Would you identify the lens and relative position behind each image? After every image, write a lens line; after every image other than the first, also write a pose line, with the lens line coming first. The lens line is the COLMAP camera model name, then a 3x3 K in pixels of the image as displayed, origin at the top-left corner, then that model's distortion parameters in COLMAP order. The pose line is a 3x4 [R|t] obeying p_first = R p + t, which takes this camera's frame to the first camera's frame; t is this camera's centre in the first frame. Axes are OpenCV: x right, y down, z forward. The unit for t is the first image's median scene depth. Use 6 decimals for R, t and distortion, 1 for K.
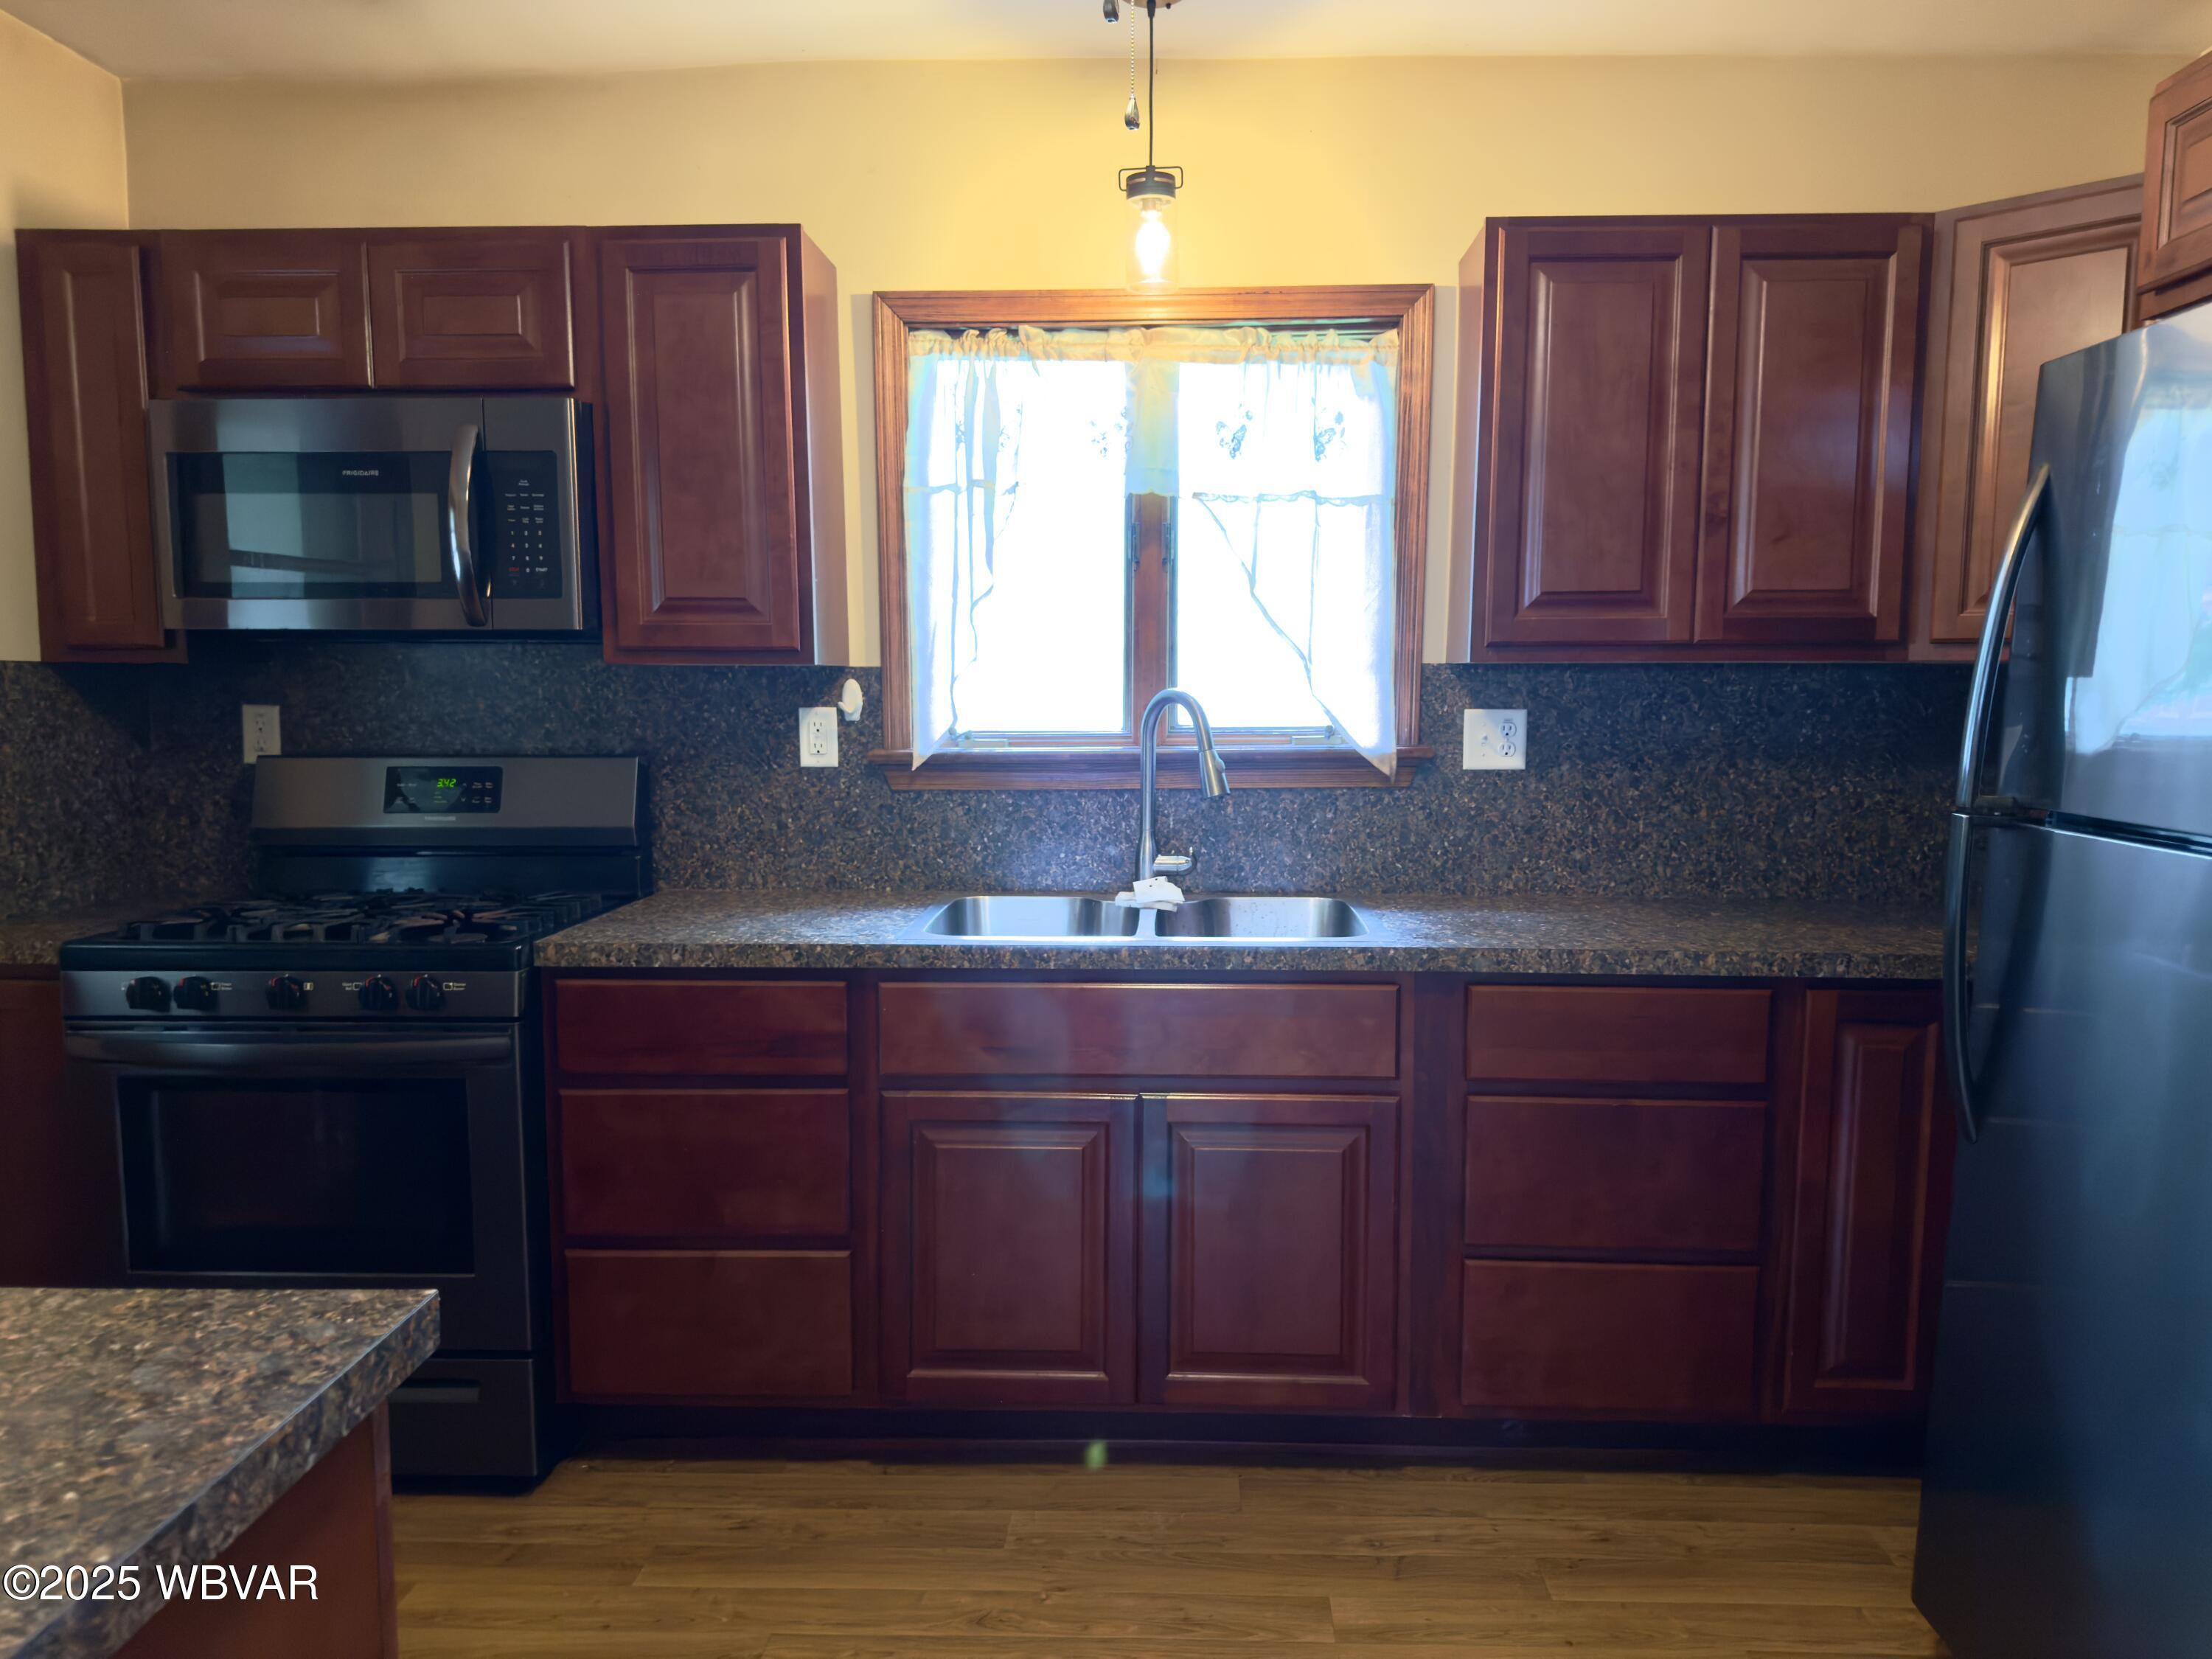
lens RADIAL K [[1540.7, 0, 1130.6], [0, 1540.7, 838.4], [0, 0, 1]] dist [0.068325, -0.088481]
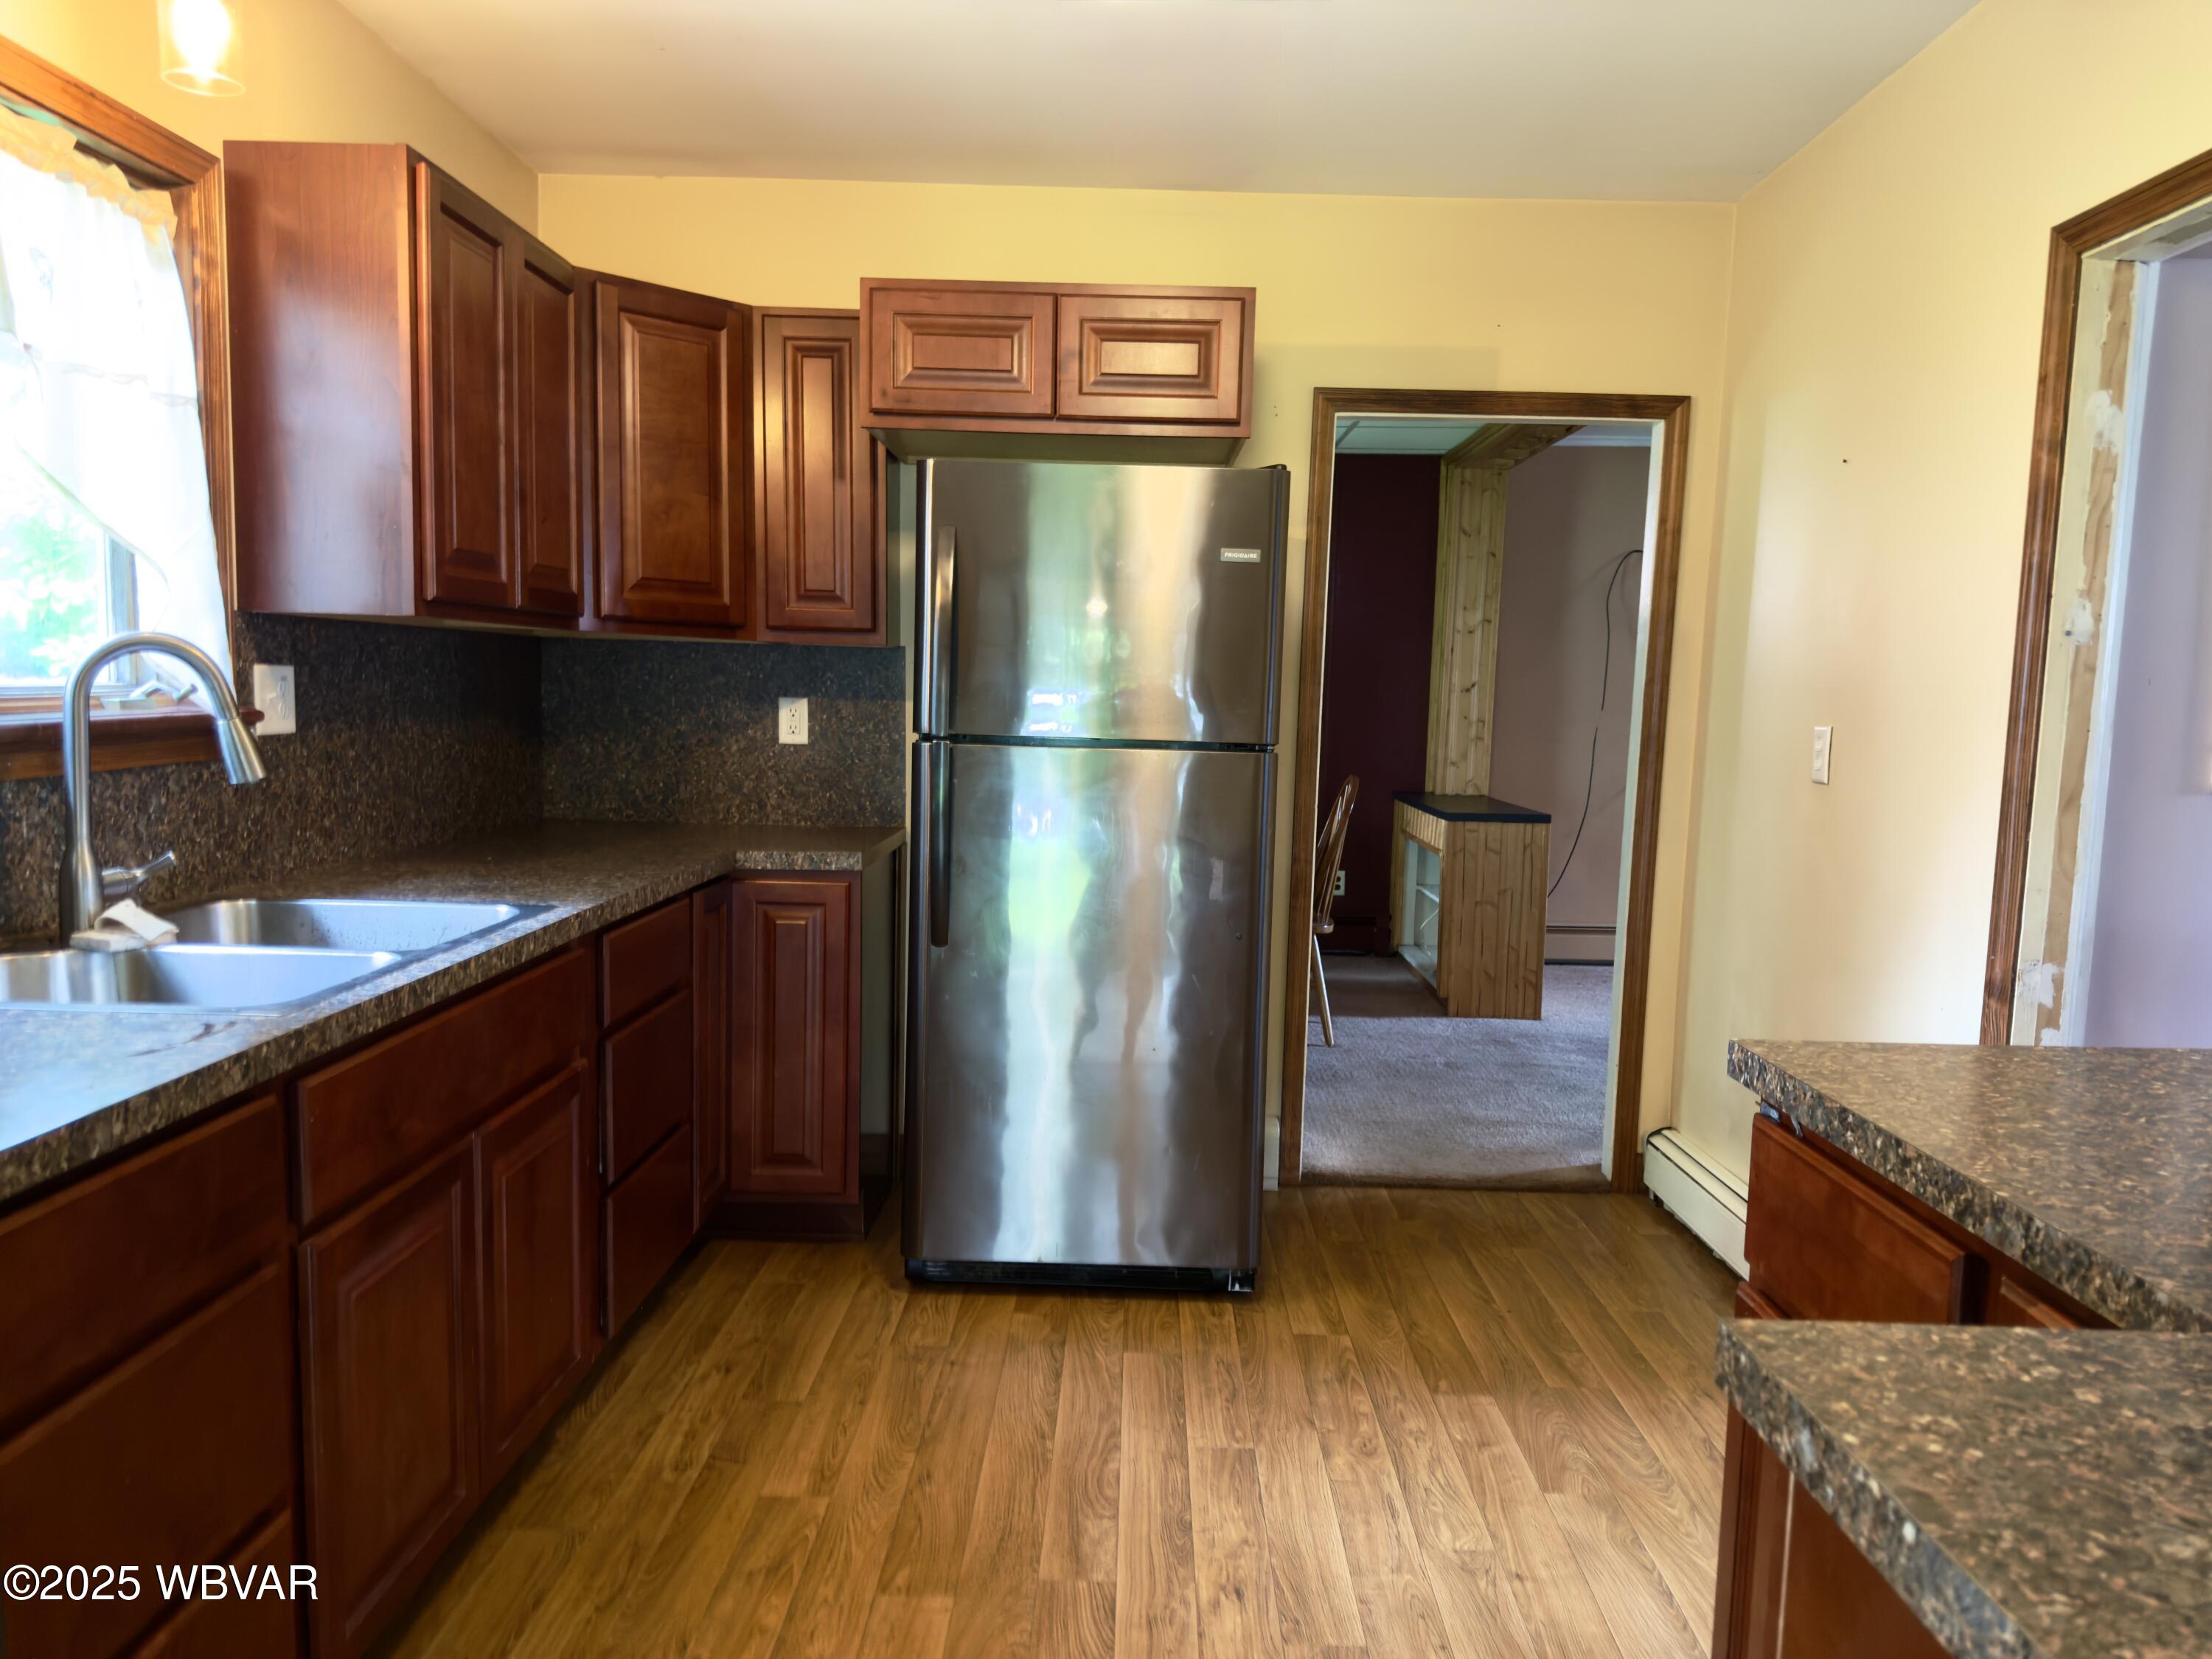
lens RADIAL K [[1540.7, 0, 1130.6], [0, 1540.7, 838.4], [0, 0, 1]] dist [0.068325, -0.088481]
pose [[-0.007986, -0.101815, 0.994771, -0.676267], [0.069215, 0.992361, 0.102124, -0.043678], [-0.997570, 0.069669, -0.000878, 0.532680]]
